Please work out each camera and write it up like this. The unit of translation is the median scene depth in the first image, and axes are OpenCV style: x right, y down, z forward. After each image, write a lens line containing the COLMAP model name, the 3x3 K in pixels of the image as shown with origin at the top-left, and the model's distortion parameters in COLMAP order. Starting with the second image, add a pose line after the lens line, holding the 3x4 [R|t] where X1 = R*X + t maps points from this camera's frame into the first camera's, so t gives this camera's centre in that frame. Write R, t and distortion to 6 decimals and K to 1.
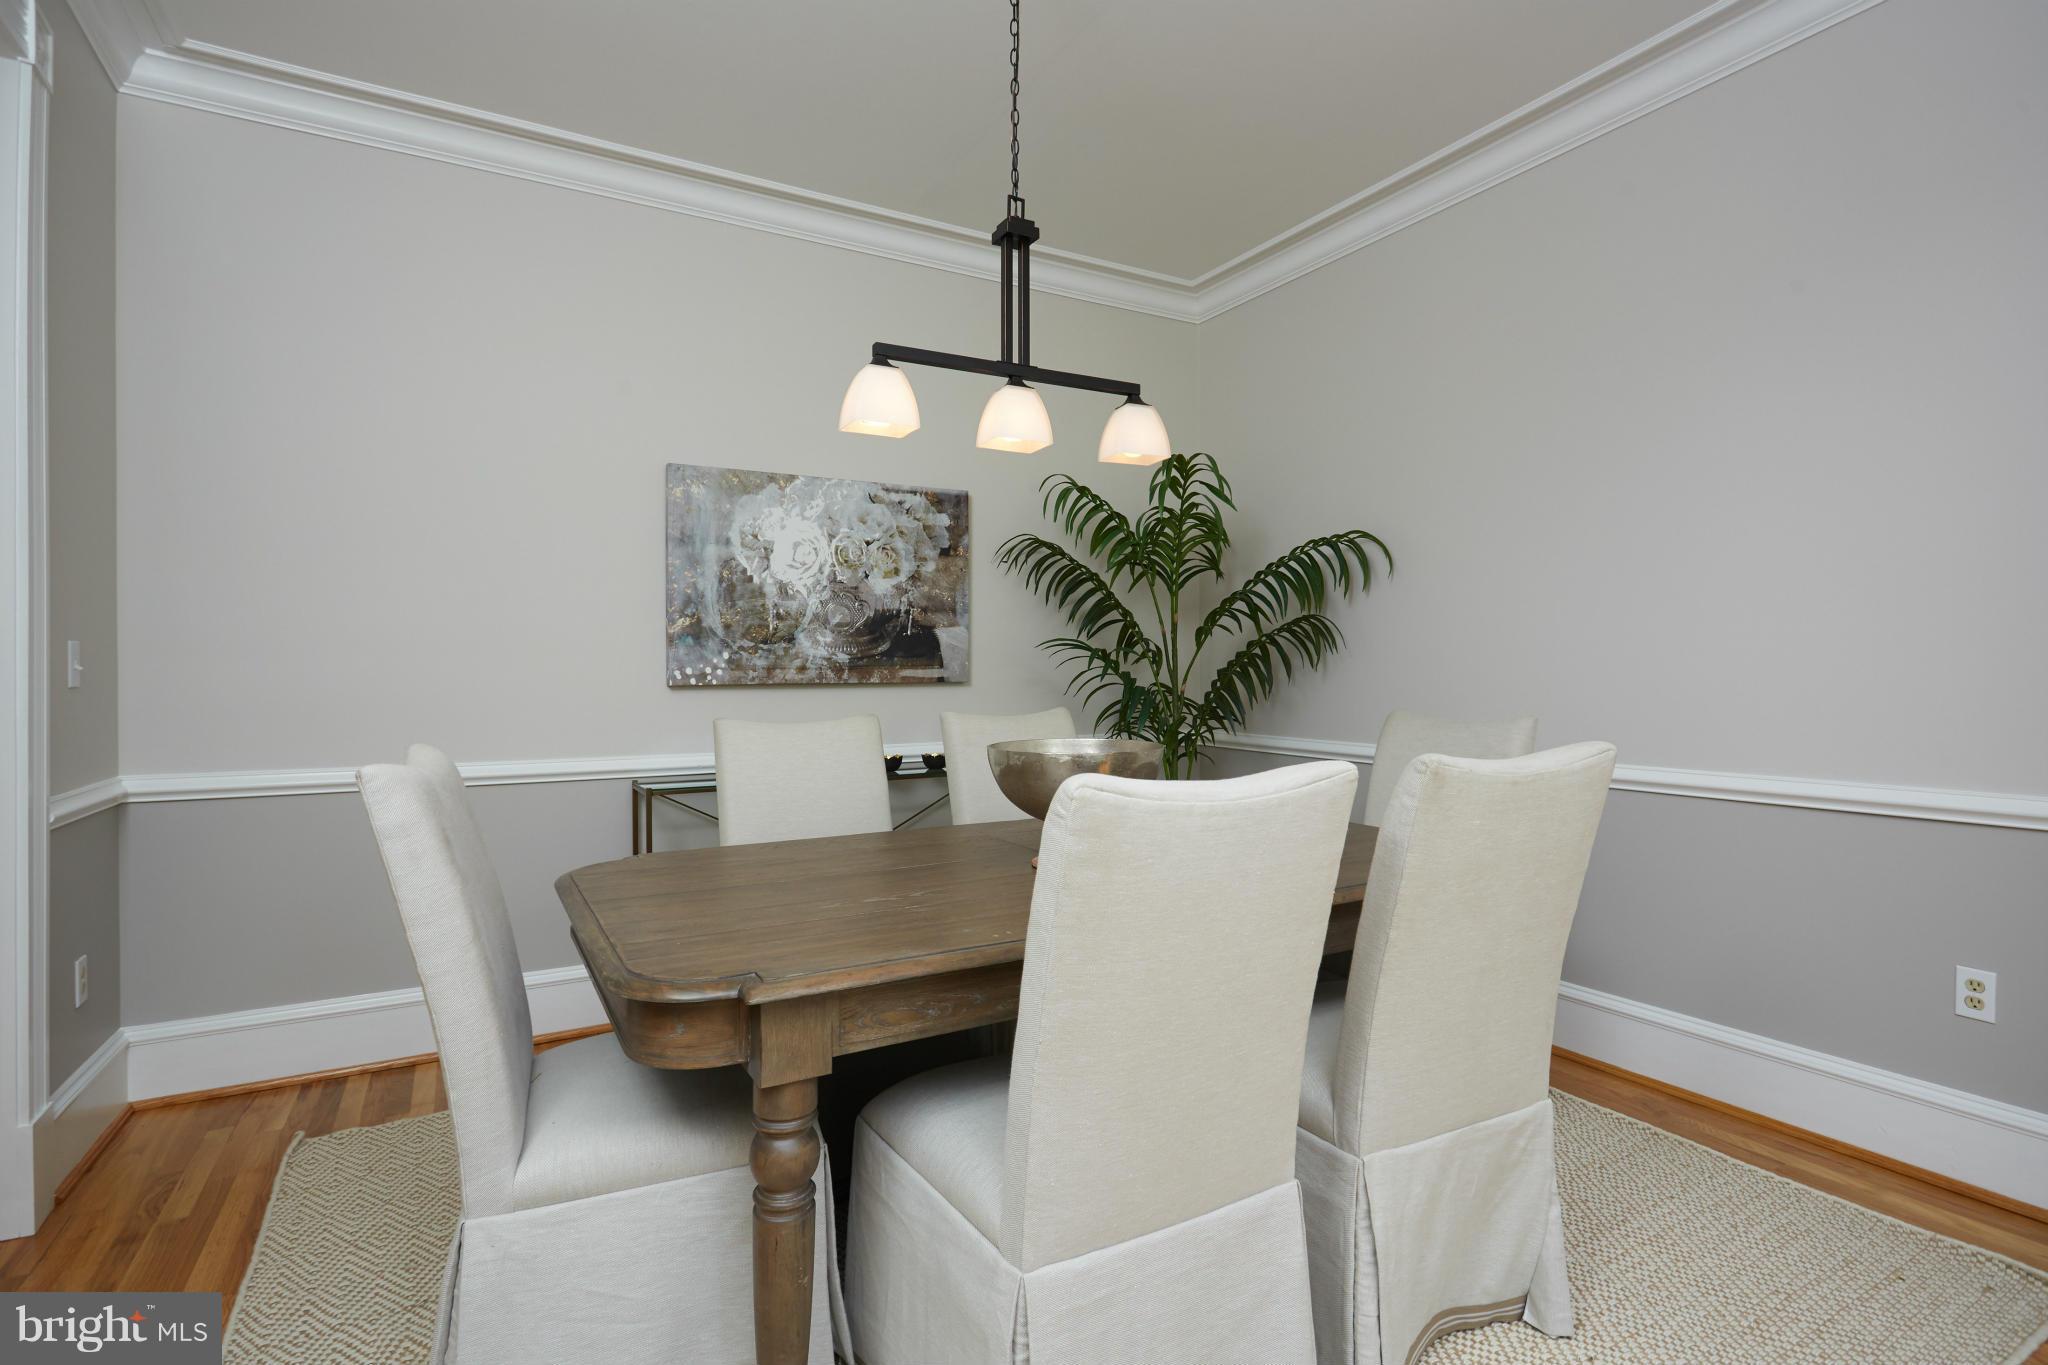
lens RADIAL K [[989.0, 0, 1027.8], [0, 989.0, 670.7], [0, 0, 1]] dist [-0.000402, -0.000551]
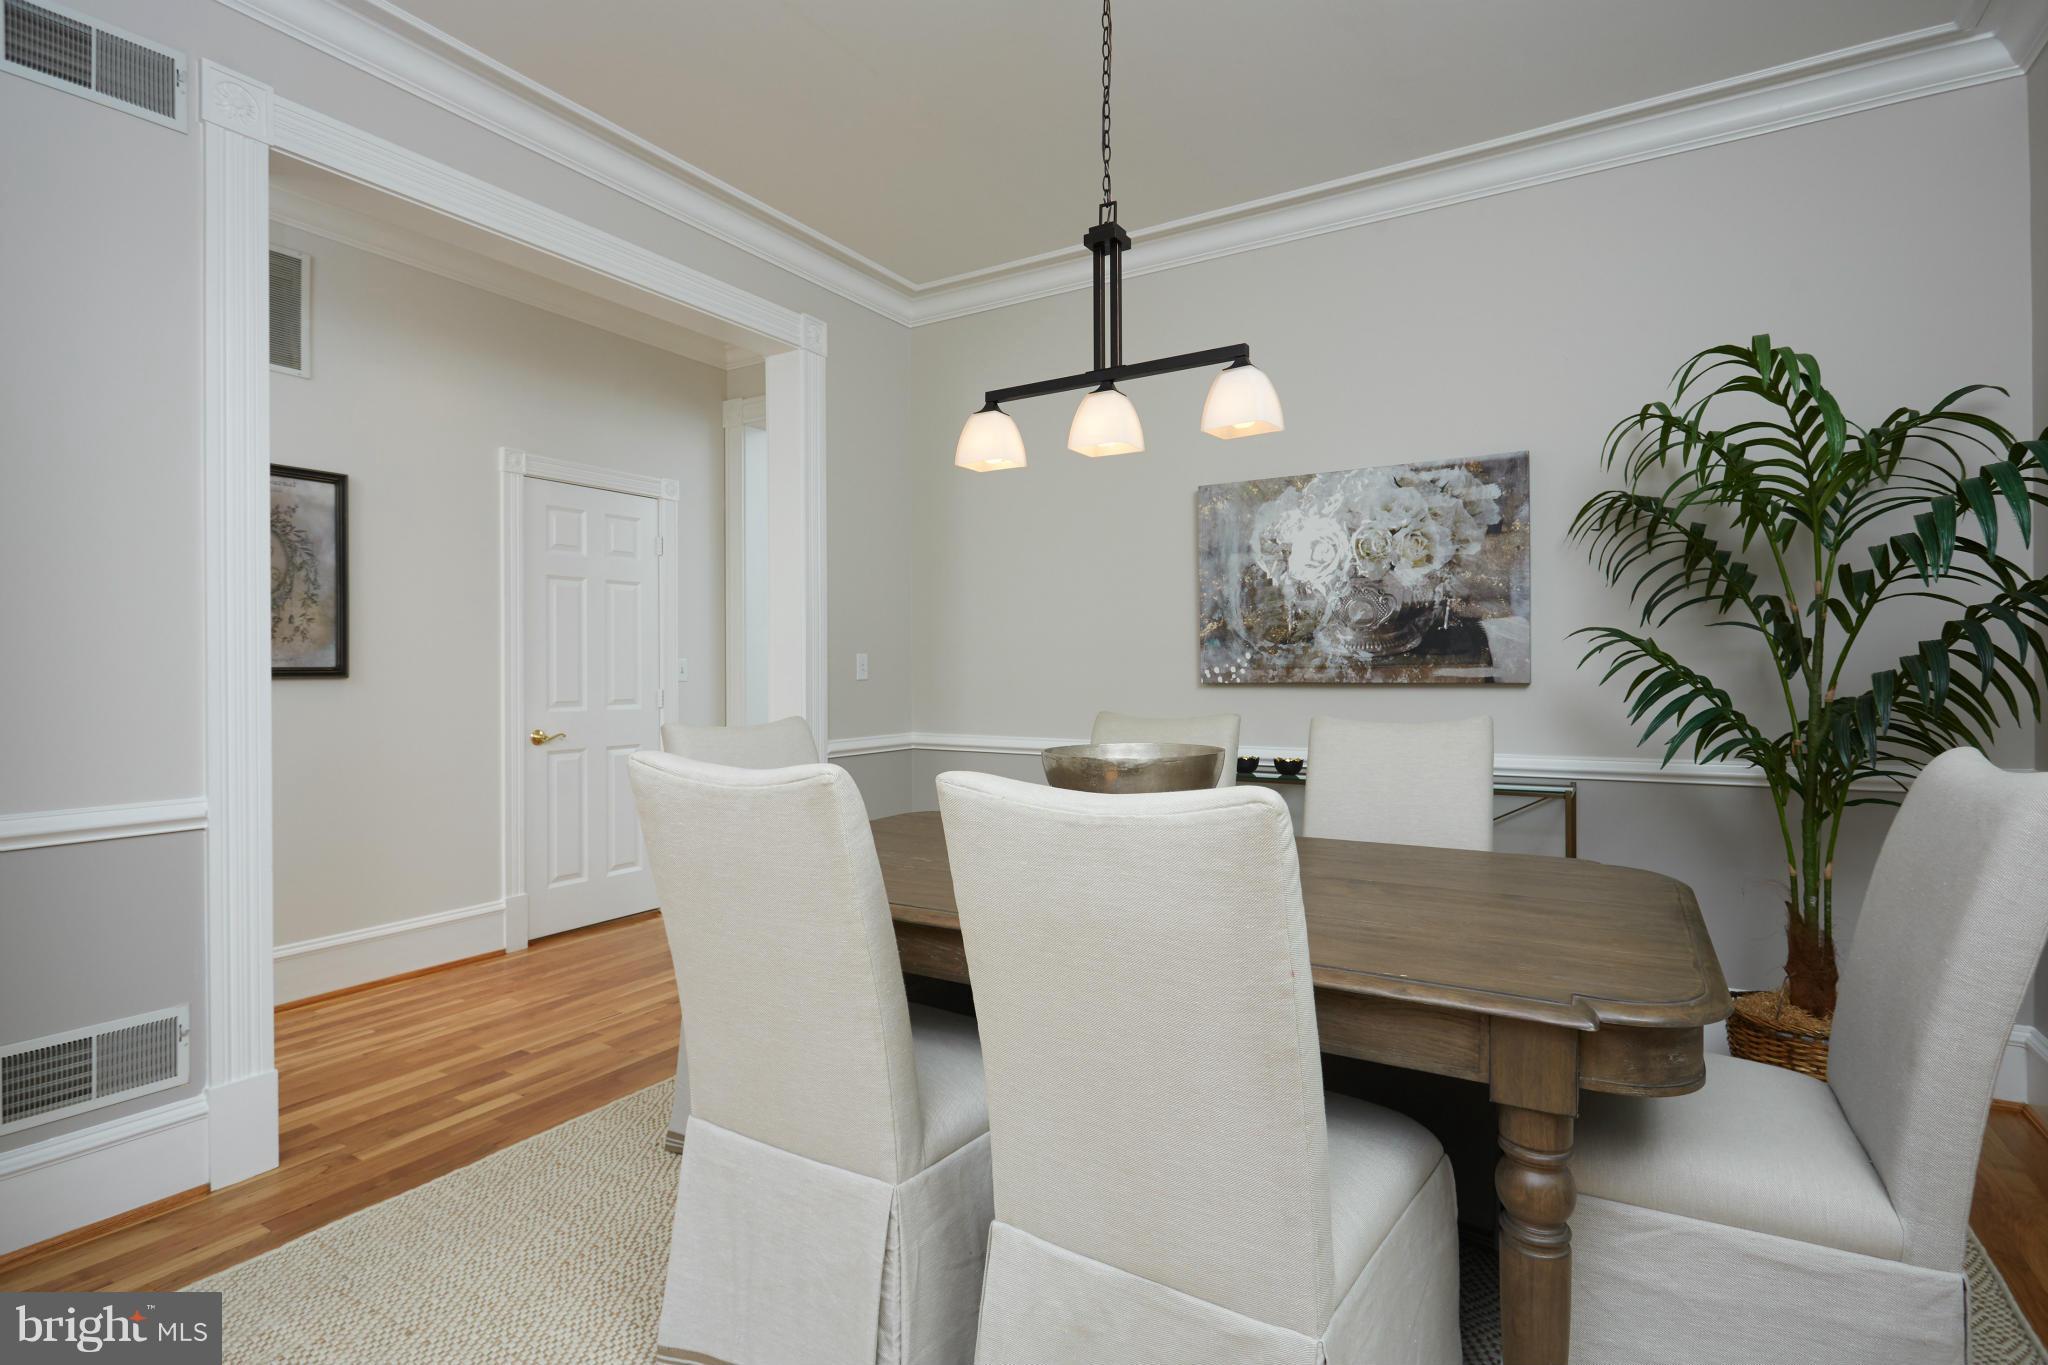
lens RADIAL K [[989.0, 0, 1027.8], [0, 989.0, 670.7], [0, 0, 1]] dist [-0.000402, -0.000551]
pose [[0.488494, 0.001975, -0.872565, 0.490543], [0.001999, 0.999992, 0.003382, -0.003064], [0.872565, -0.003396, 0.488486, 0.256801]]
